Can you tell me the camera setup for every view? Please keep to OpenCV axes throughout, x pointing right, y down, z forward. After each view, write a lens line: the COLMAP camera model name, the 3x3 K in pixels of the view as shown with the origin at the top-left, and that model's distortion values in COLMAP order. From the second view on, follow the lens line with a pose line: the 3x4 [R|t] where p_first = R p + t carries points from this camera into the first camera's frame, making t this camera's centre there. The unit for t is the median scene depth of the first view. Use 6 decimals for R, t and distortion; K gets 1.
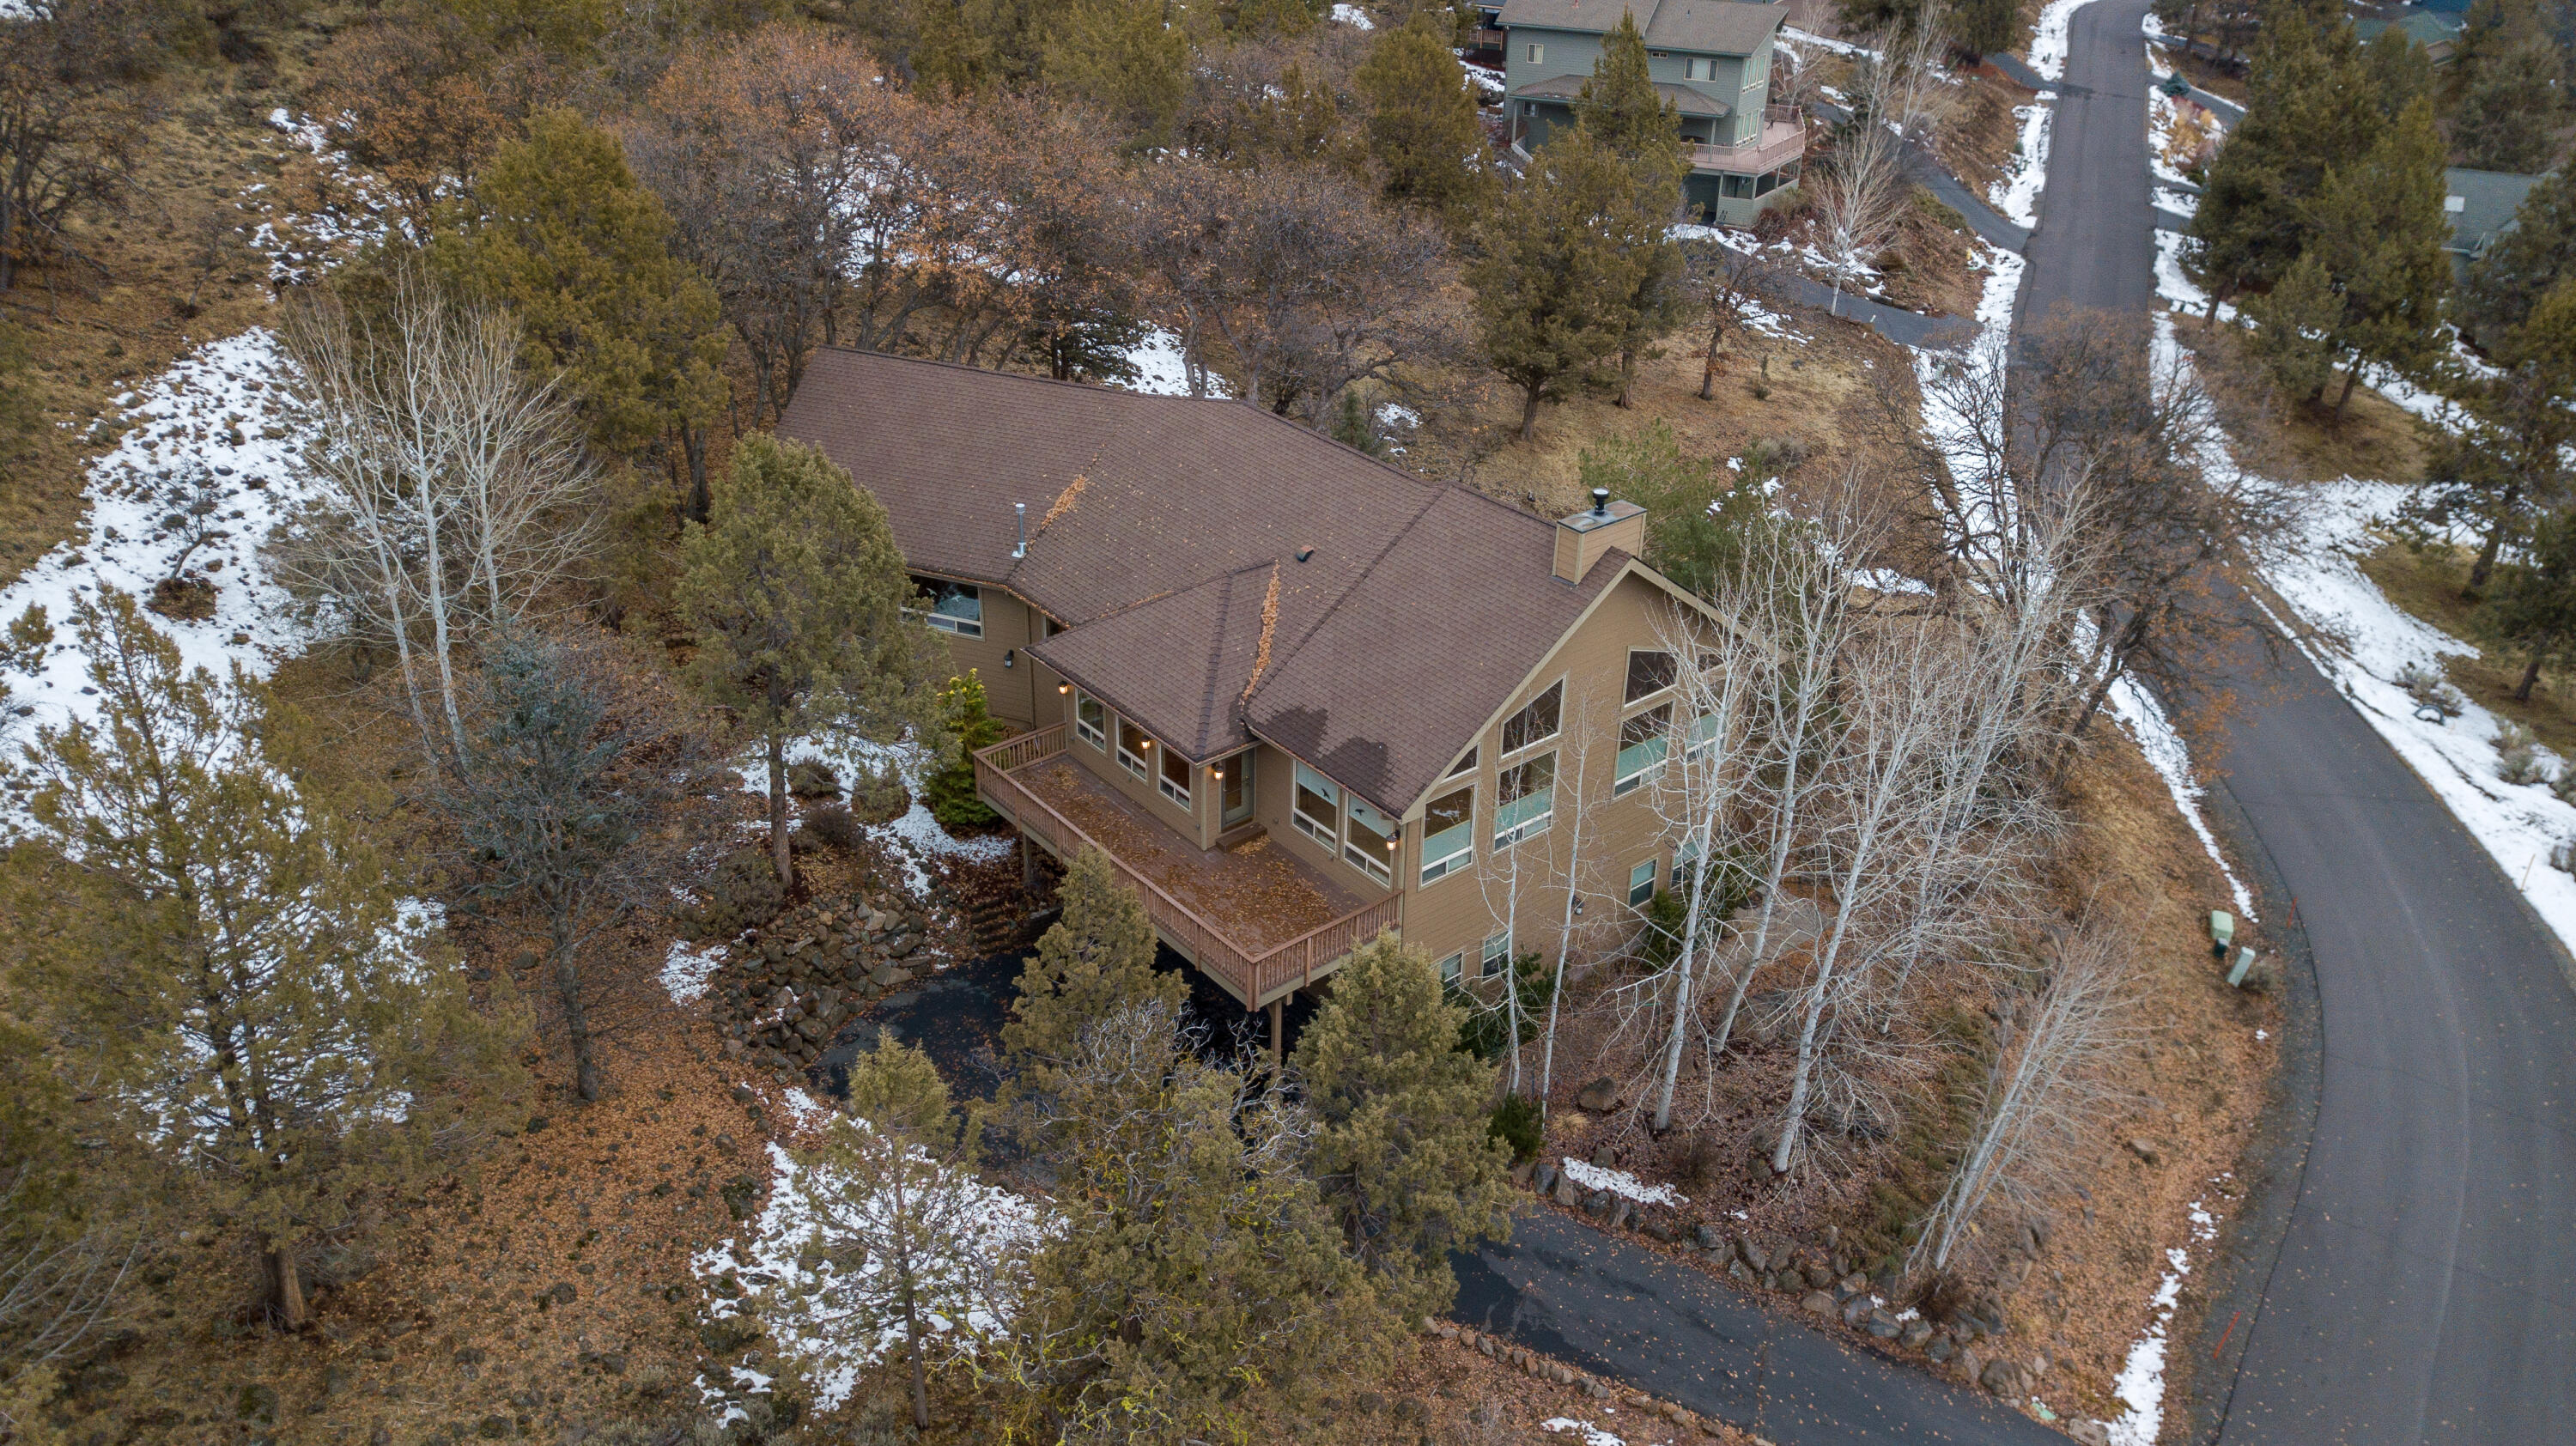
lens RADIAL K [[1981.2, 0, 1295.2], [0, 1981.2, 716.8], [0, 0, 1]] dist [0.017591, -0.018348]
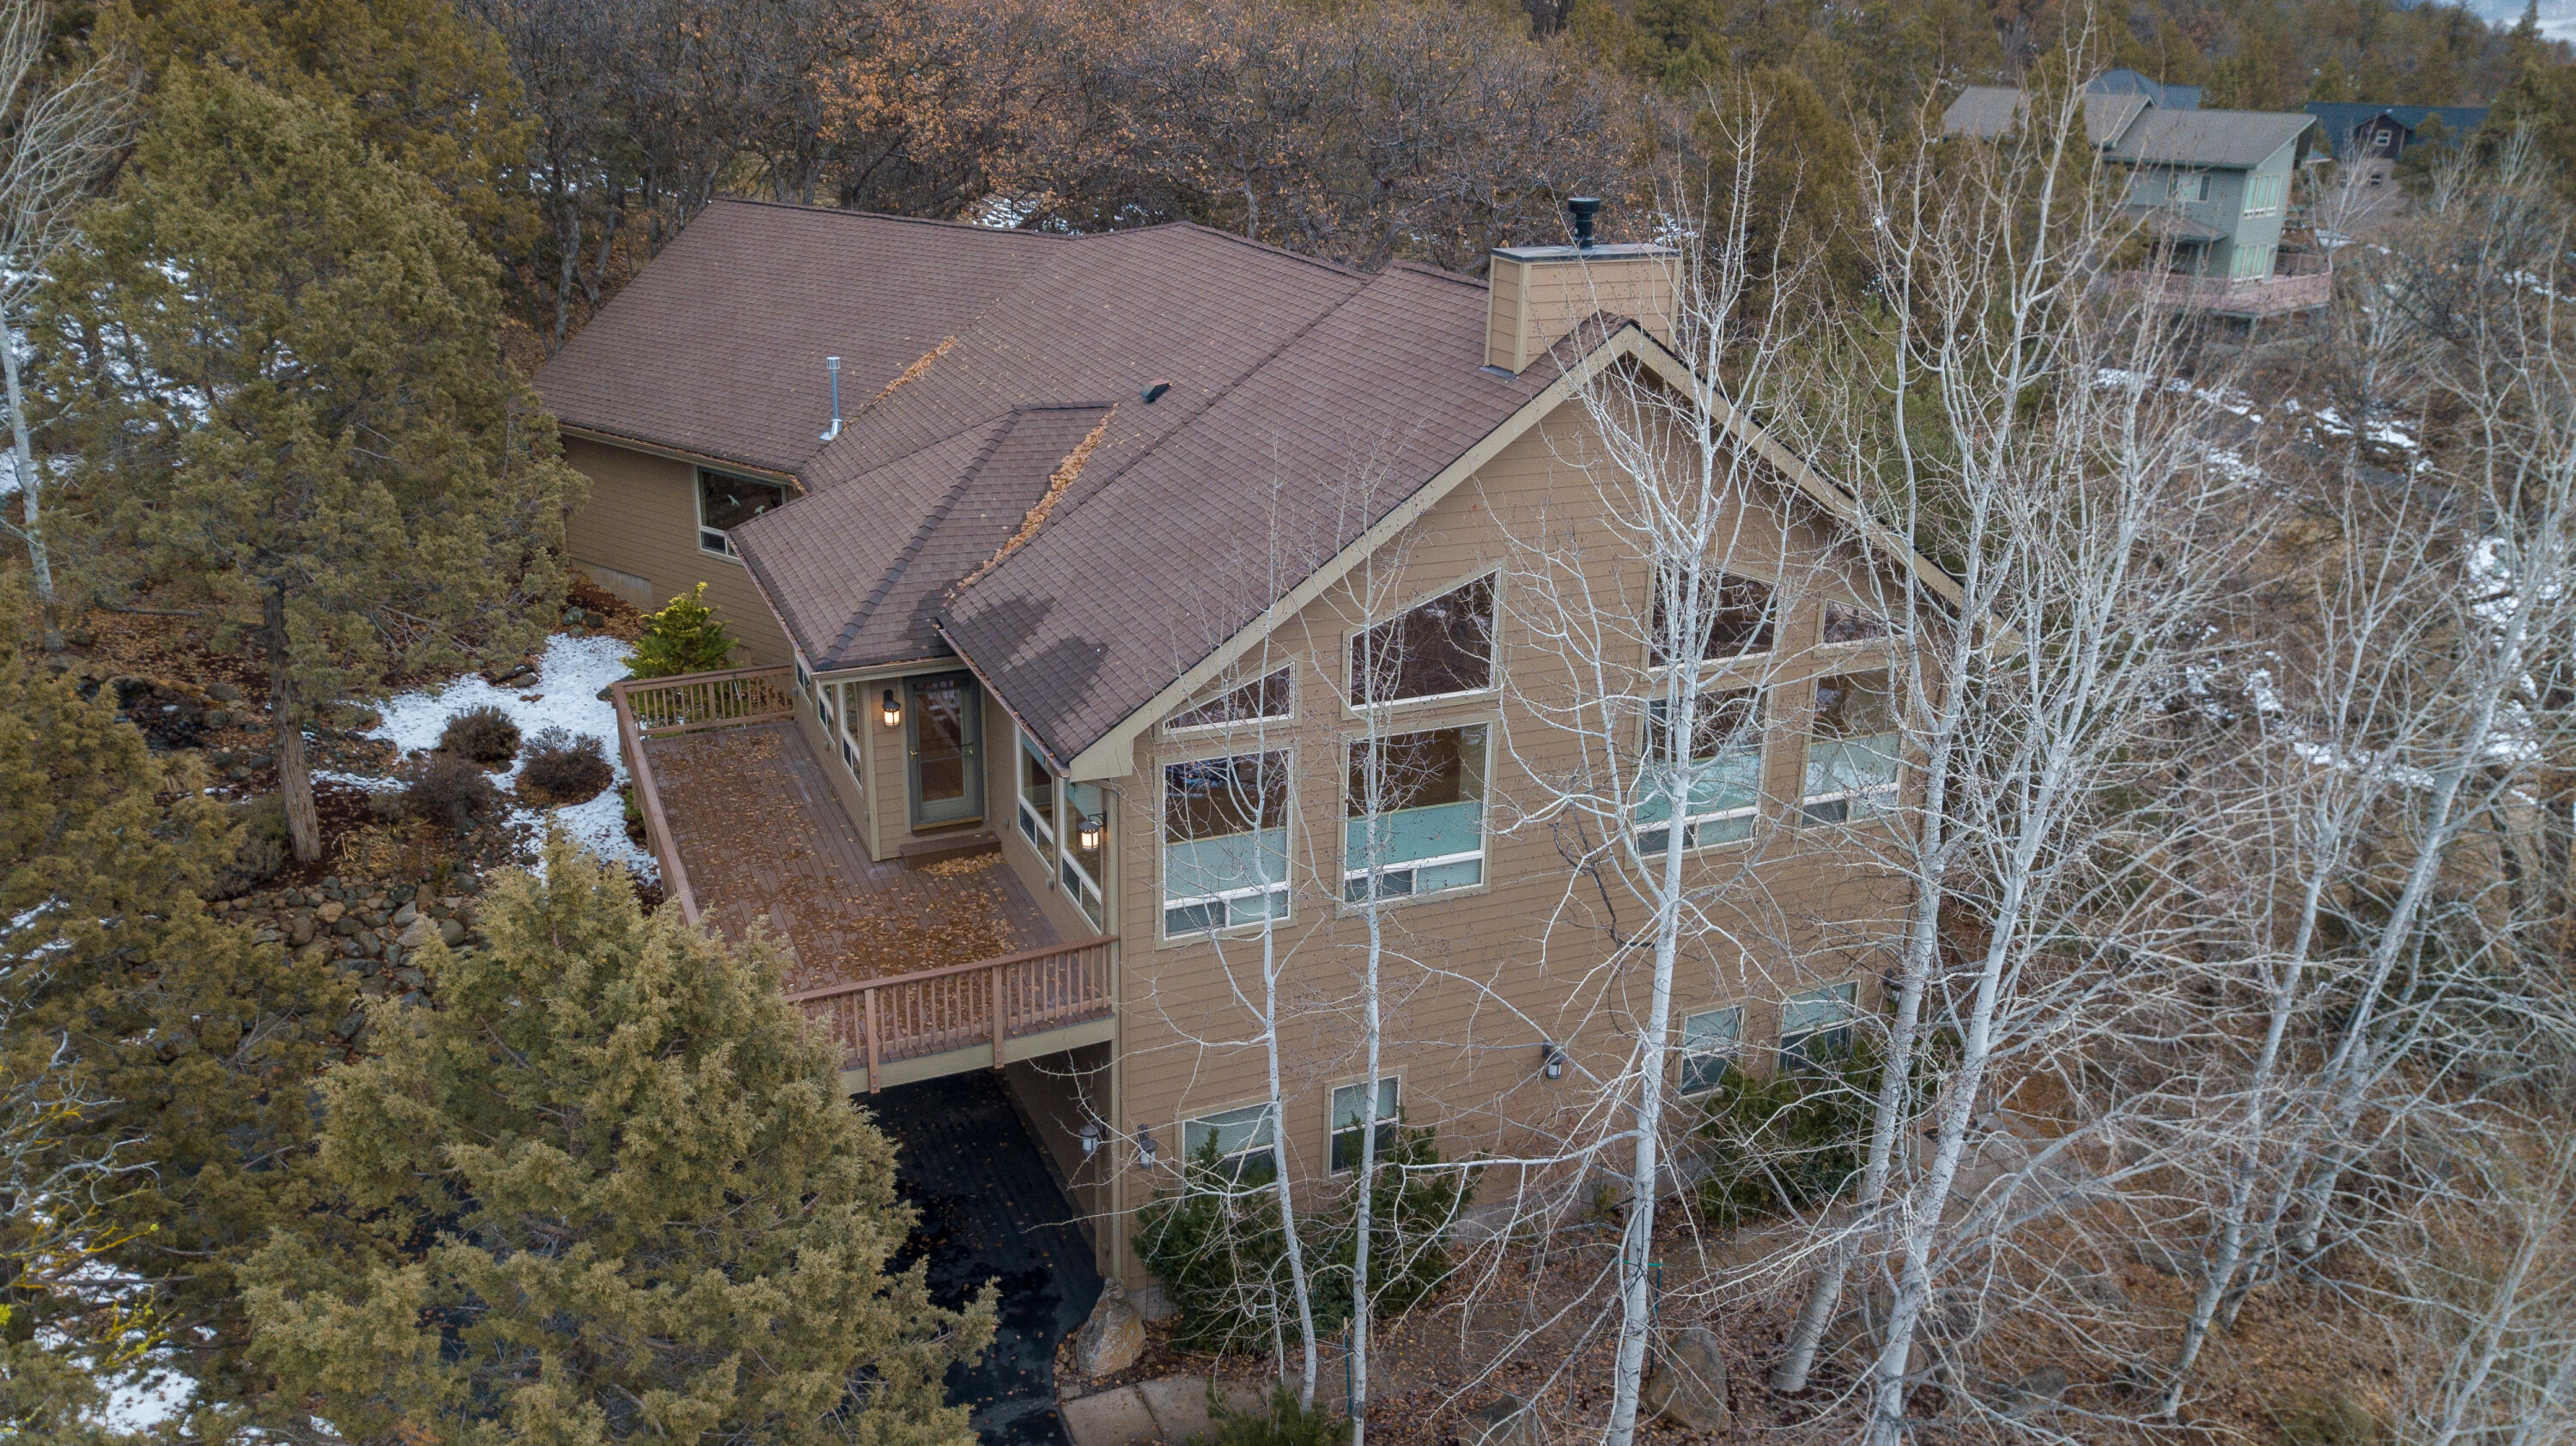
lens RADIAL K [[1981.2, 0, 1286.6], [0, 1981.2, 720.6], [0, 0, 1]] dist [0.017591, -0.018348]
pose [[0.961681, 0.091858, -0.258323, 0.196334], [-0.129609, 0.982591, -0.133104, 0.083179], [0.241599, 0.161485, 0.956845, 0.450664]]
